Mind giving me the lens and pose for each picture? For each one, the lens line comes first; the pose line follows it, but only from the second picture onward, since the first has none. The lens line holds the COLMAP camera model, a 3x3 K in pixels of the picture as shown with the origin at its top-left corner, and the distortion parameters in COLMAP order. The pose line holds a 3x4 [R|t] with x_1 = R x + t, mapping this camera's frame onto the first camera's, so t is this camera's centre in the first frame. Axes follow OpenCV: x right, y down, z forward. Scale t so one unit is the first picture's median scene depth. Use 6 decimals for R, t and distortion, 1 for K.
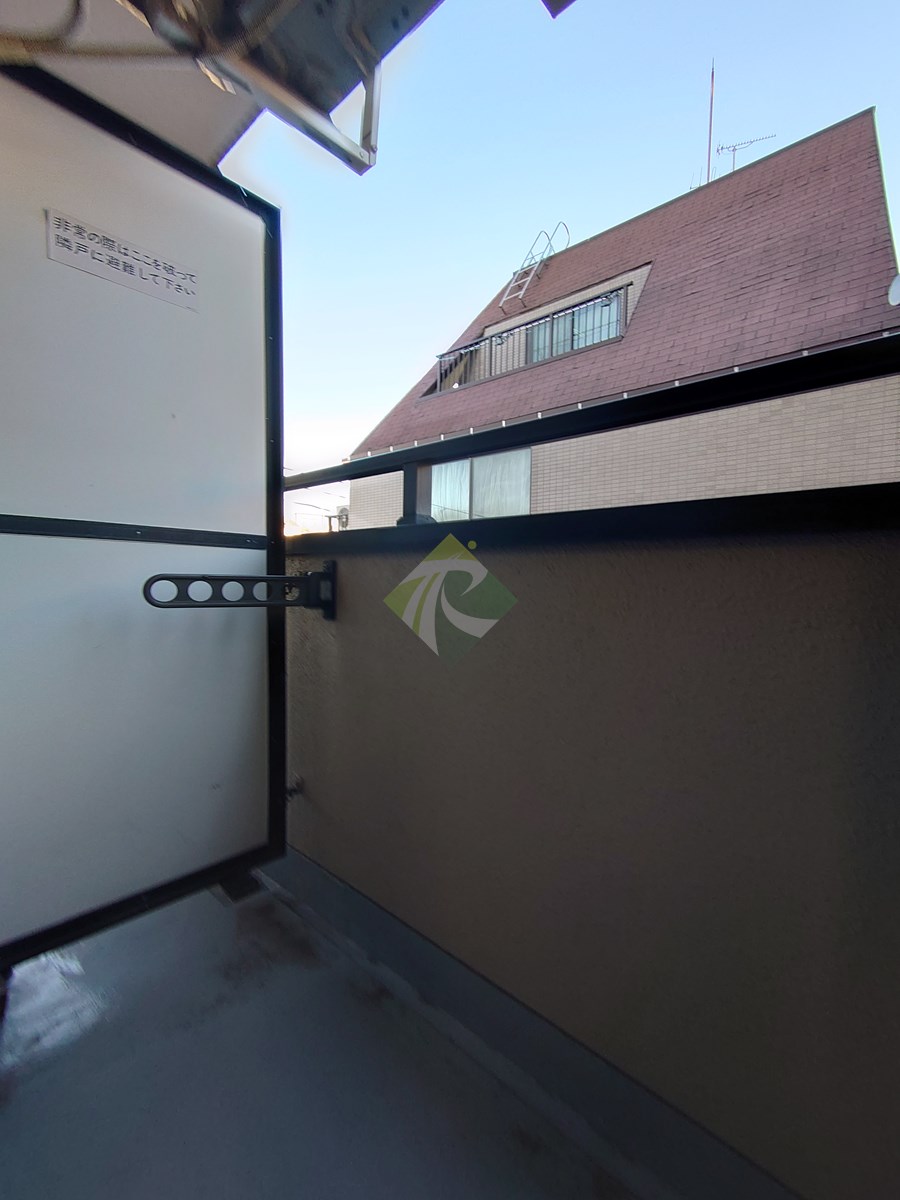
lens RADIAL K [[505.6, 0, 450.0], [0, 505.6, 600.0], [0, 0, 1]] dist [0.011180, -0.005806]
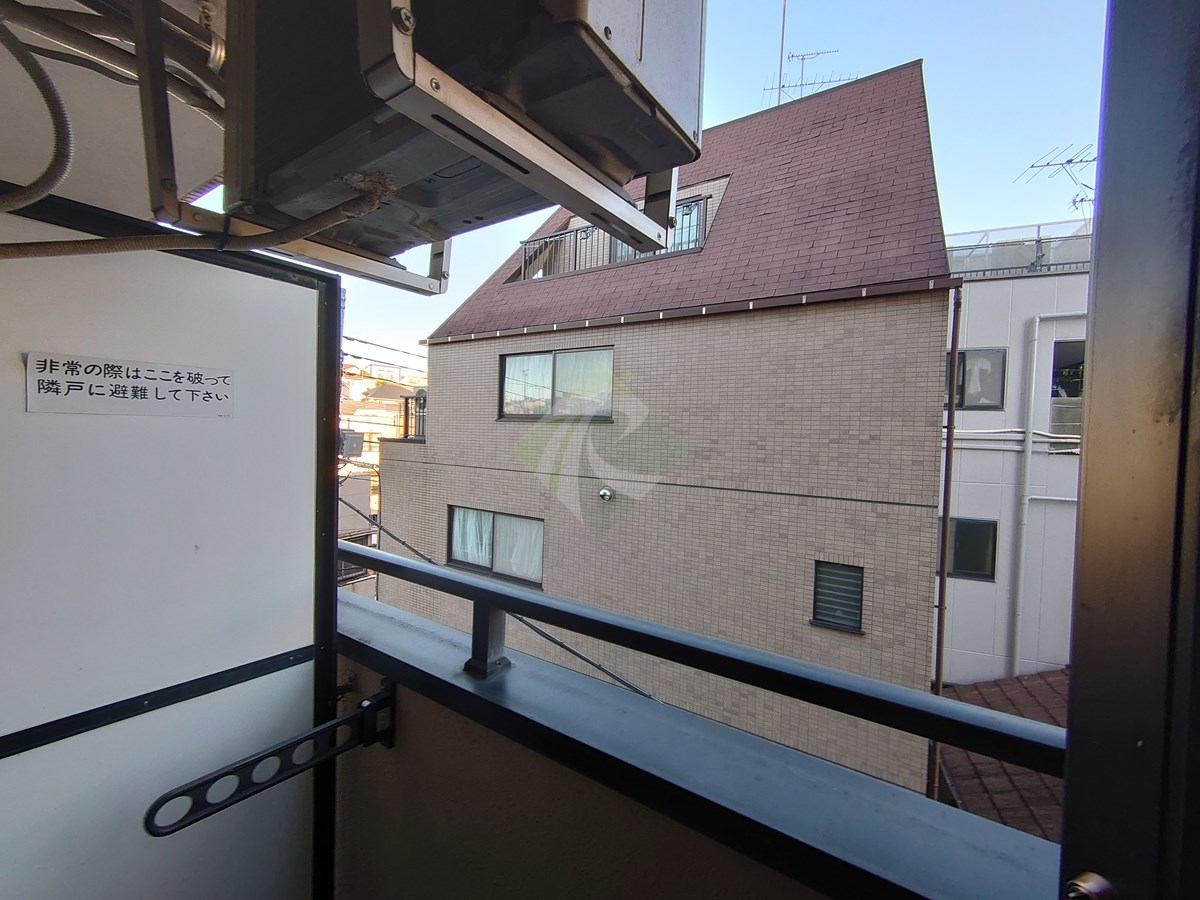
lens RADIAL K [[499.3, 0, 600.0], [0, 499.3, 450.0], [0, 0, 1]] dist [0.009893, -0.008727]
pose [[0.990770, 0.015750, 0.134634, 0.001622], [-0.014903, 0.999862, -0.007291, -0.101967], [-0.134730, 0.005217, 0.990869, 0.014813]]
